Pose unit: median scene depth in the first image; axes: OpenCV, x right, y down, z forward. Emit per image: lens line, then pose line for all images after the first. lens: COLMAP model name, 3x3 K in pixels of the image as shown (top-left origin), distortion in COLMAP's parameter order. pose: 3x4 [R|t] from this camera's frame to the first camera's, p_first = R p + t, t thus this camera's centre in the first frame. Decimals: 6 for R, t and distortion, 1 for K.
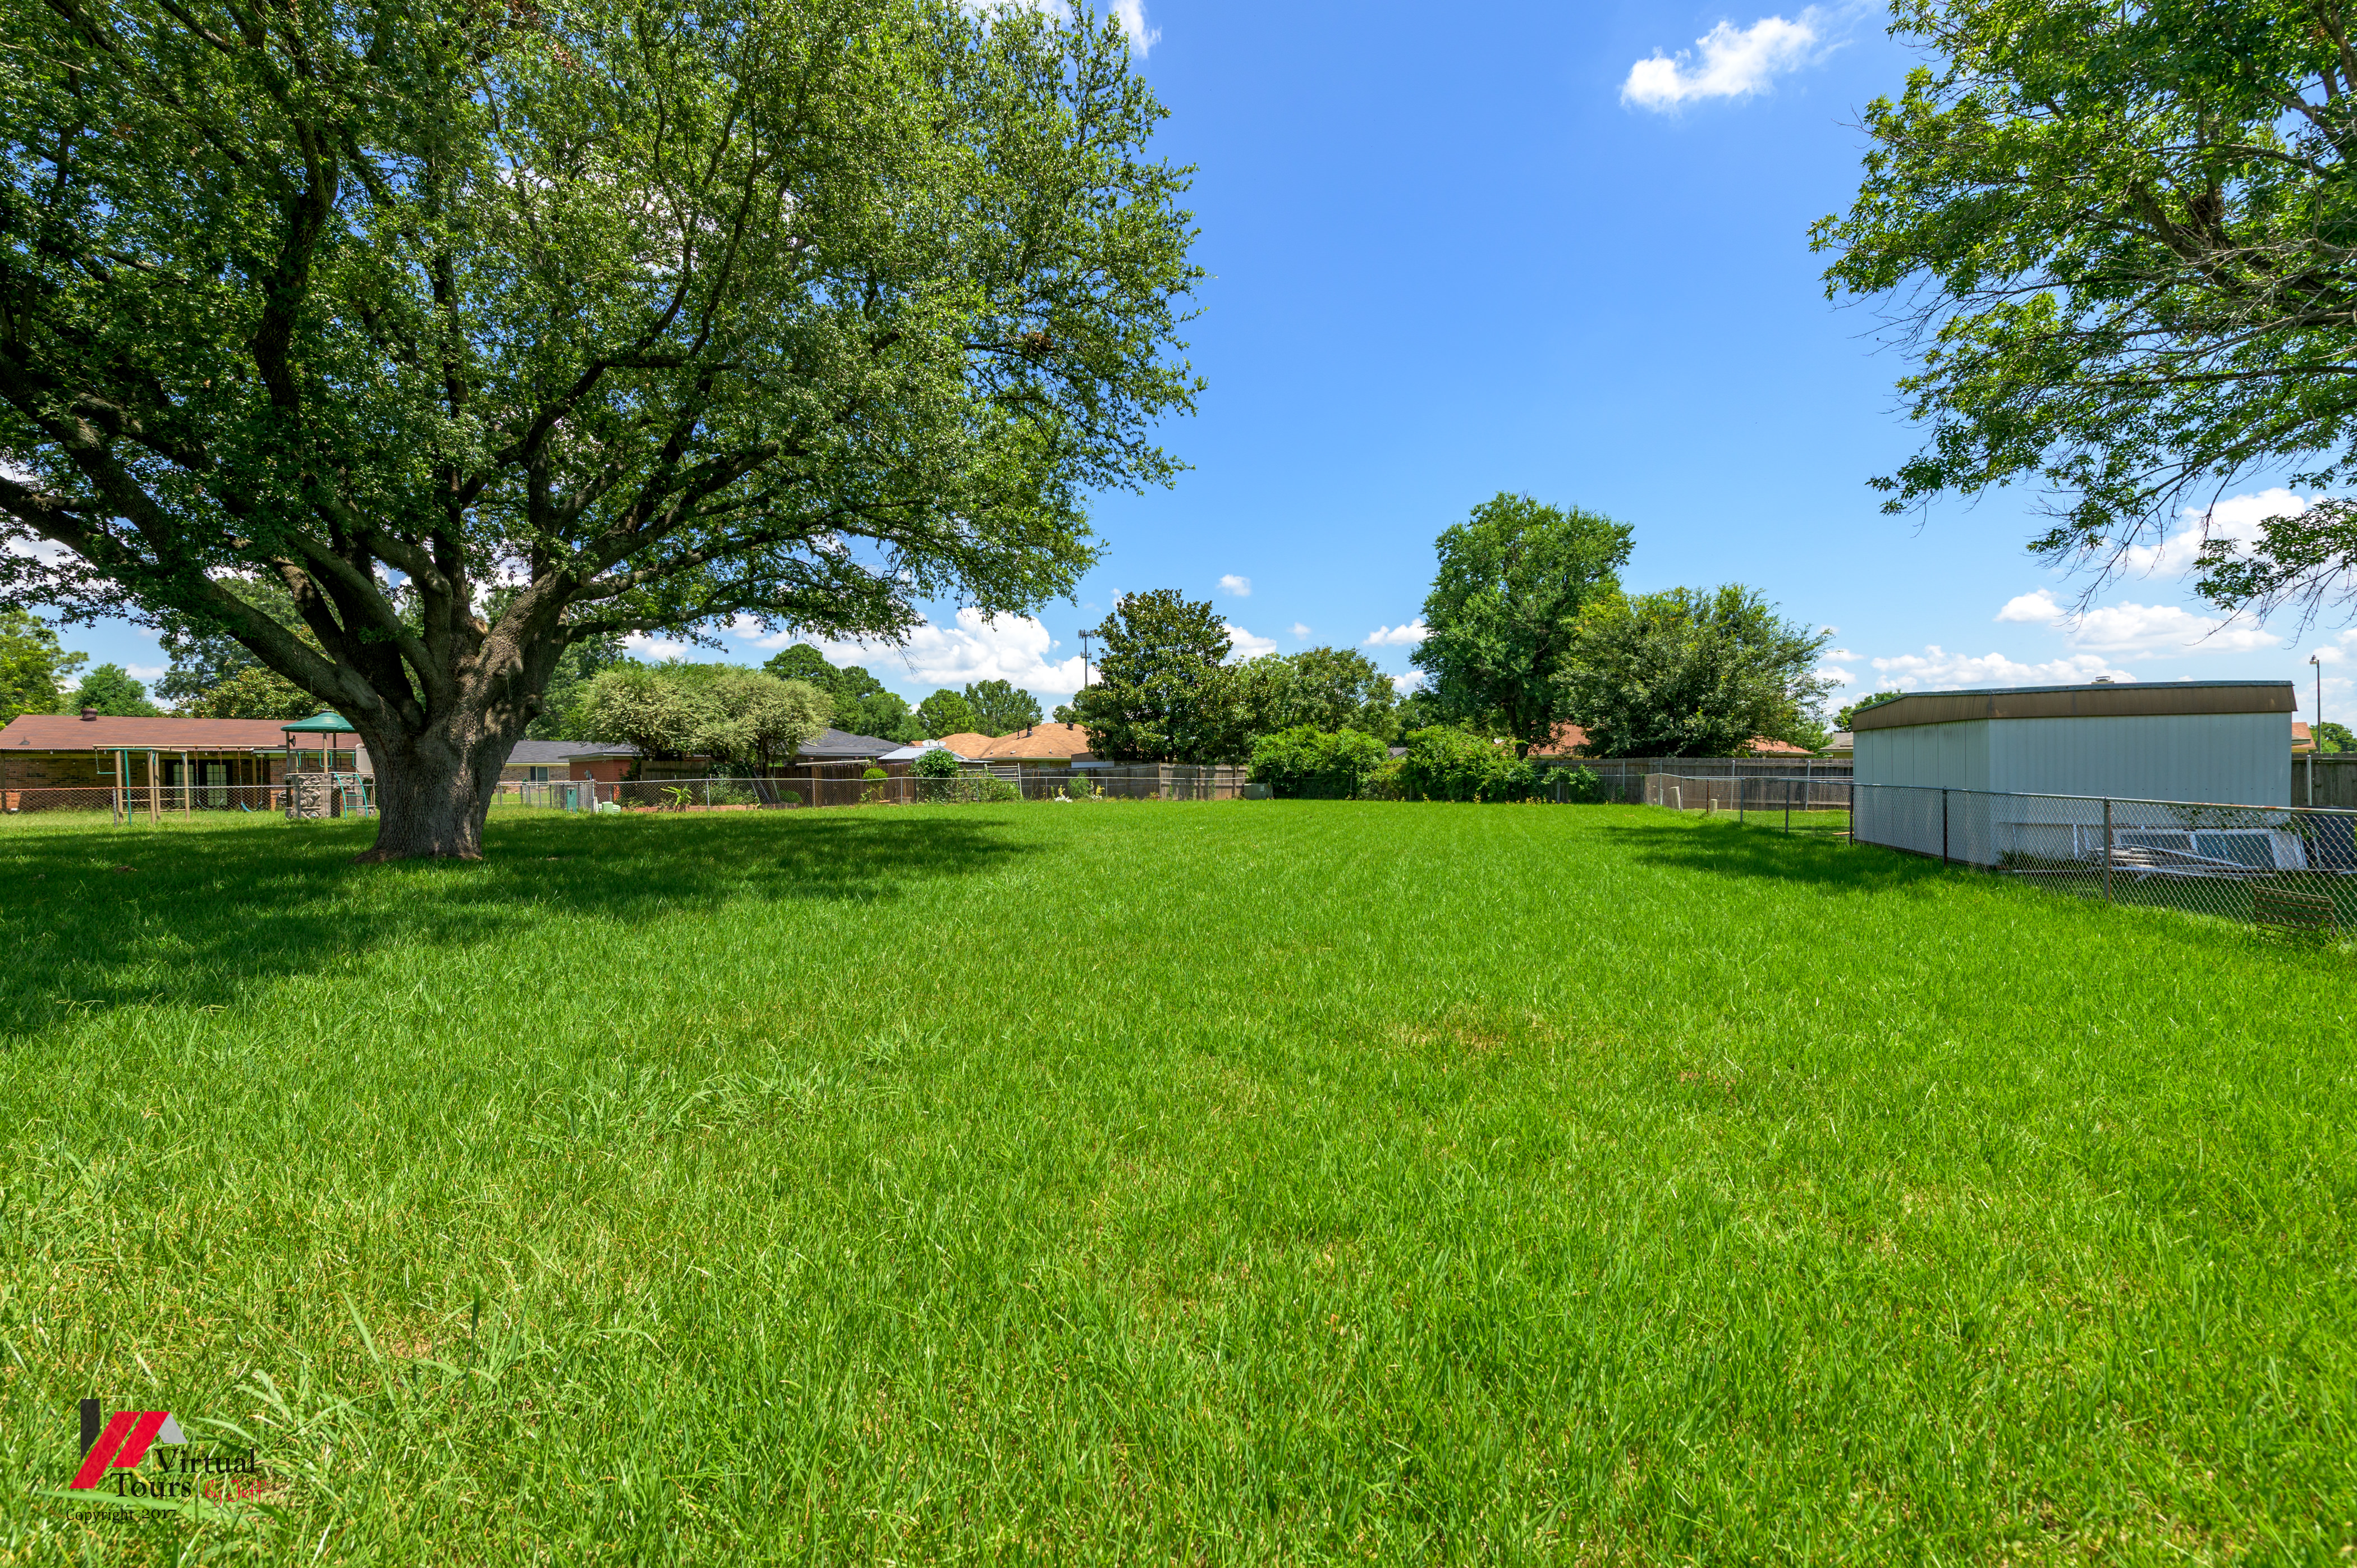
lens RADIAL K [[913.2, 0, 1170.4], [0, 913.2, 787.6], [0, 0, 1]] dist [-0.001102, -0.001356]
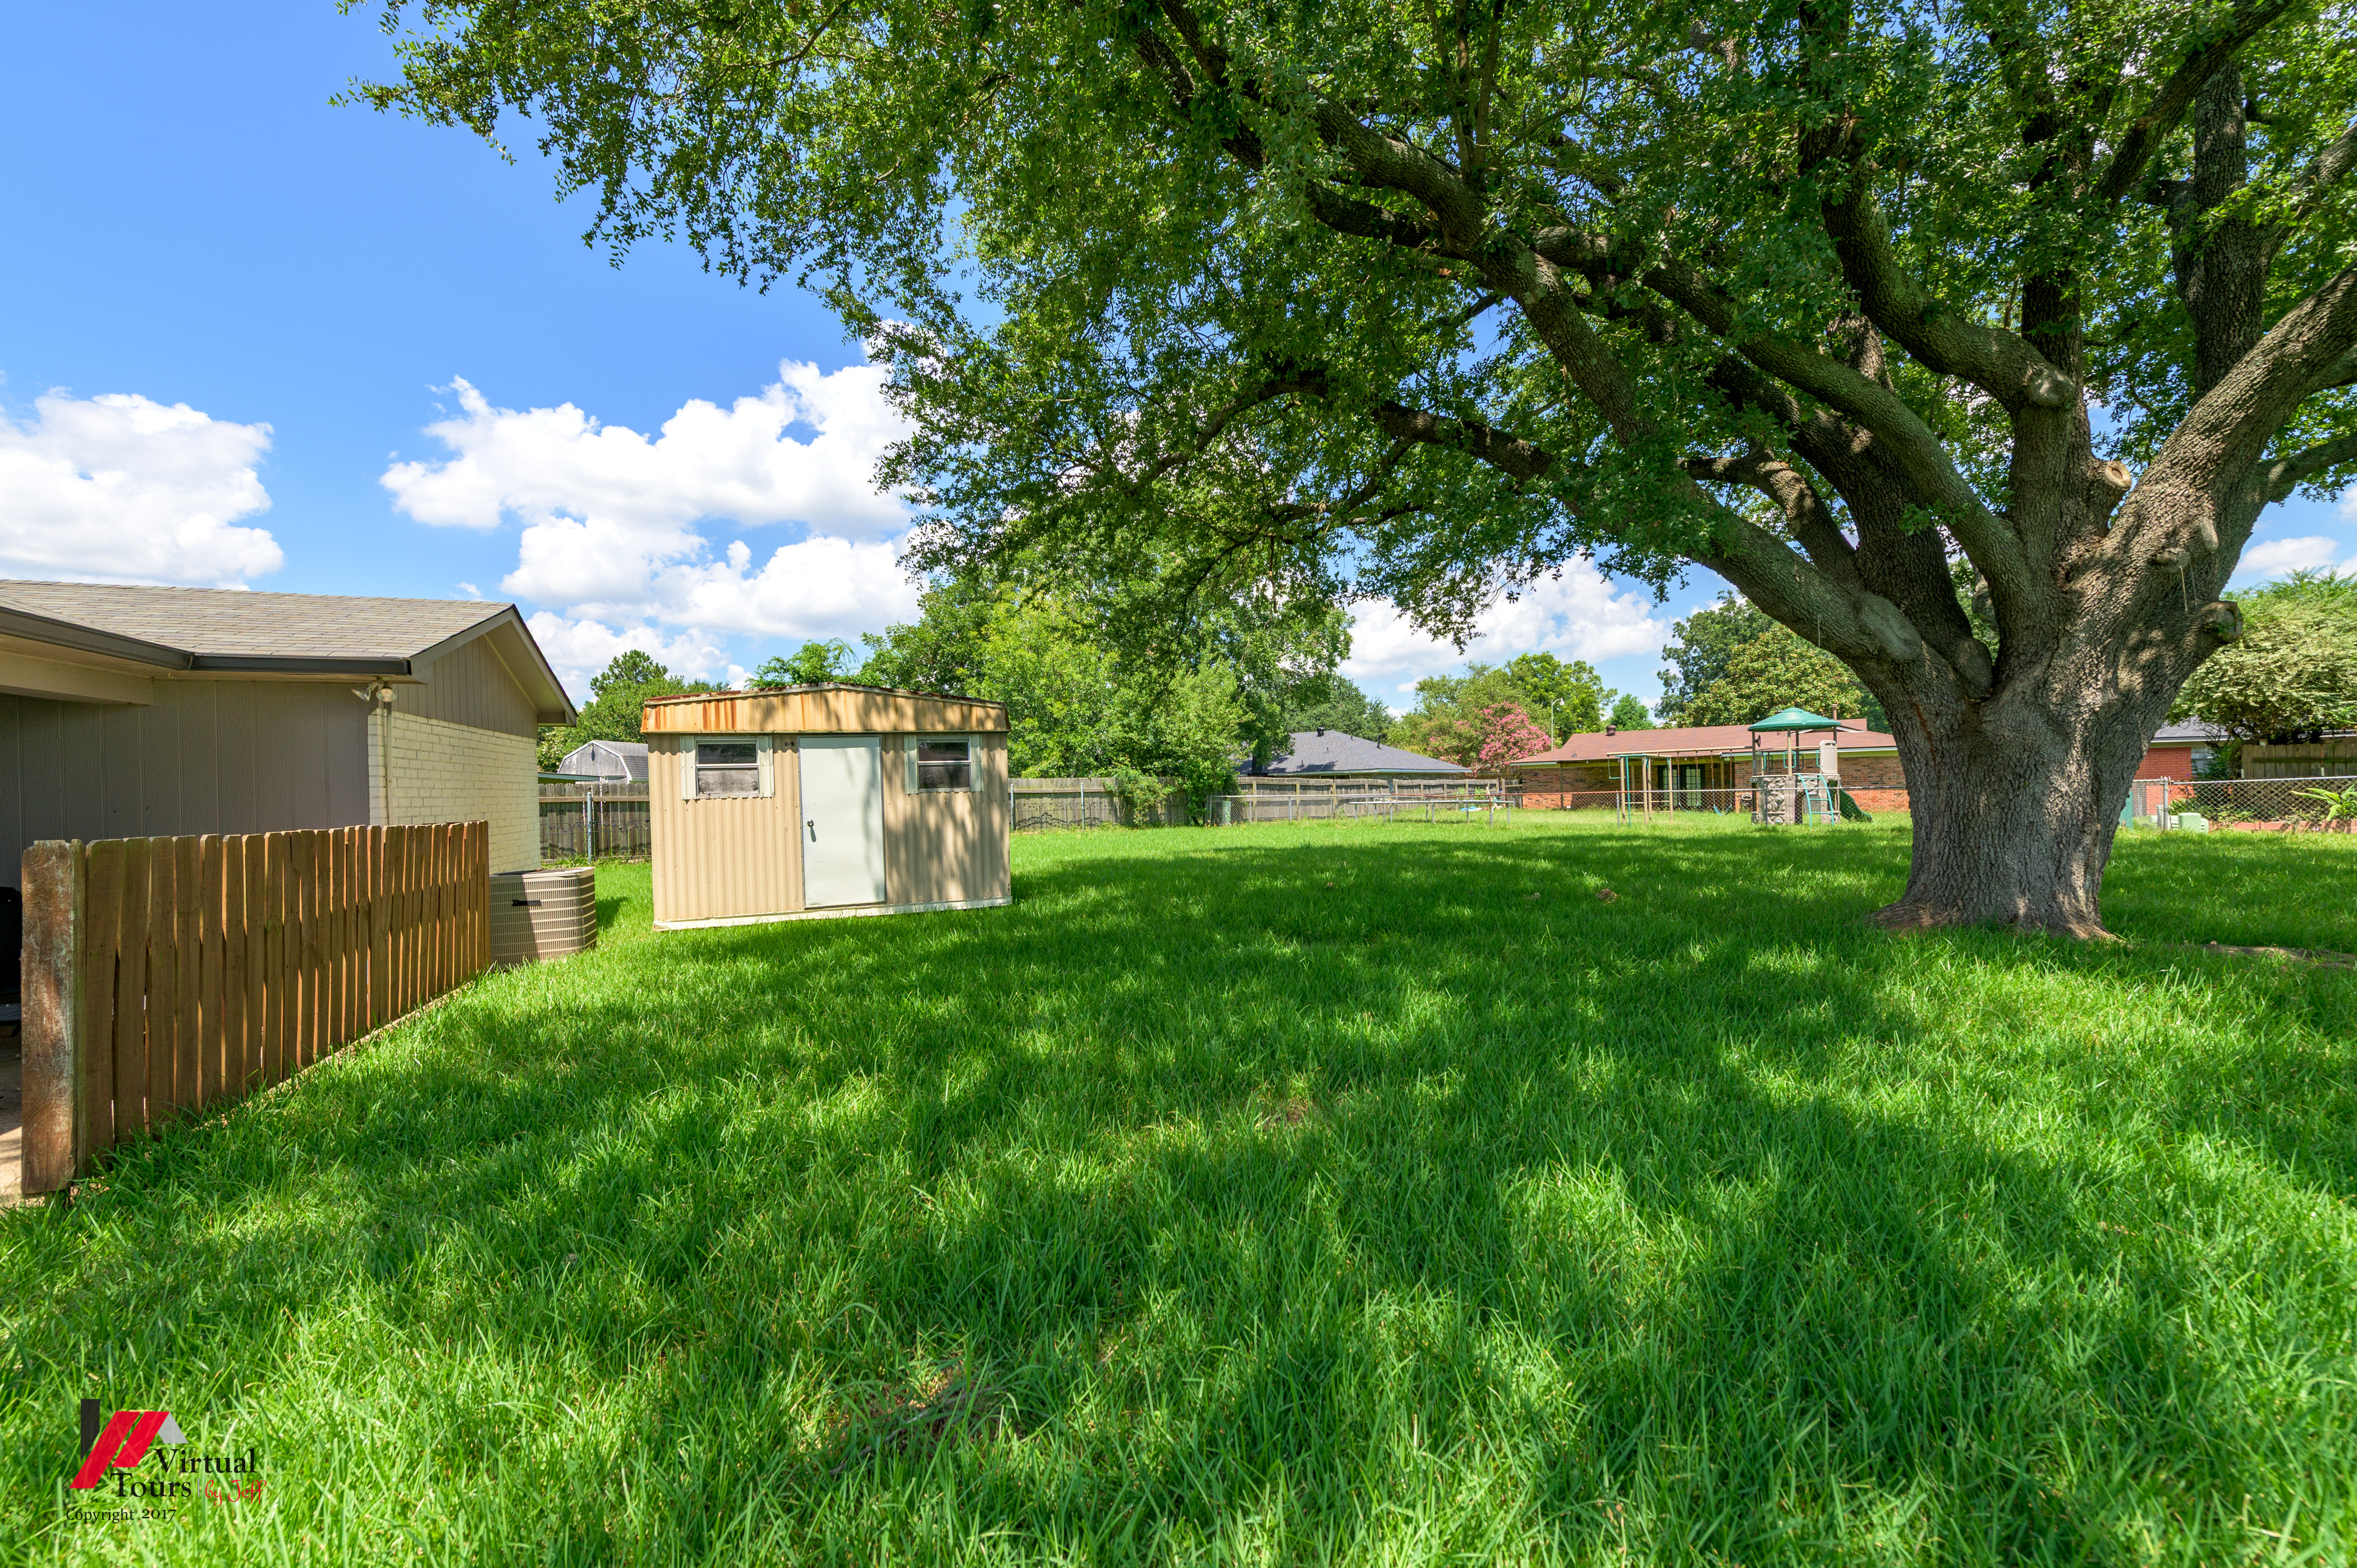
lens RADIAL K [[913.2, 0, 1183.1], [0, 913.2, 803.9], [0, 0, 1]] dist [-0.001102, -0.001356]
pose [[0.250134, 0.013413, -0.968118, -0.131925], [0.003604, 0.999884, 0.014785, -0.001652], [0.968204, -0.007188, 0.250057, 0.125498]]
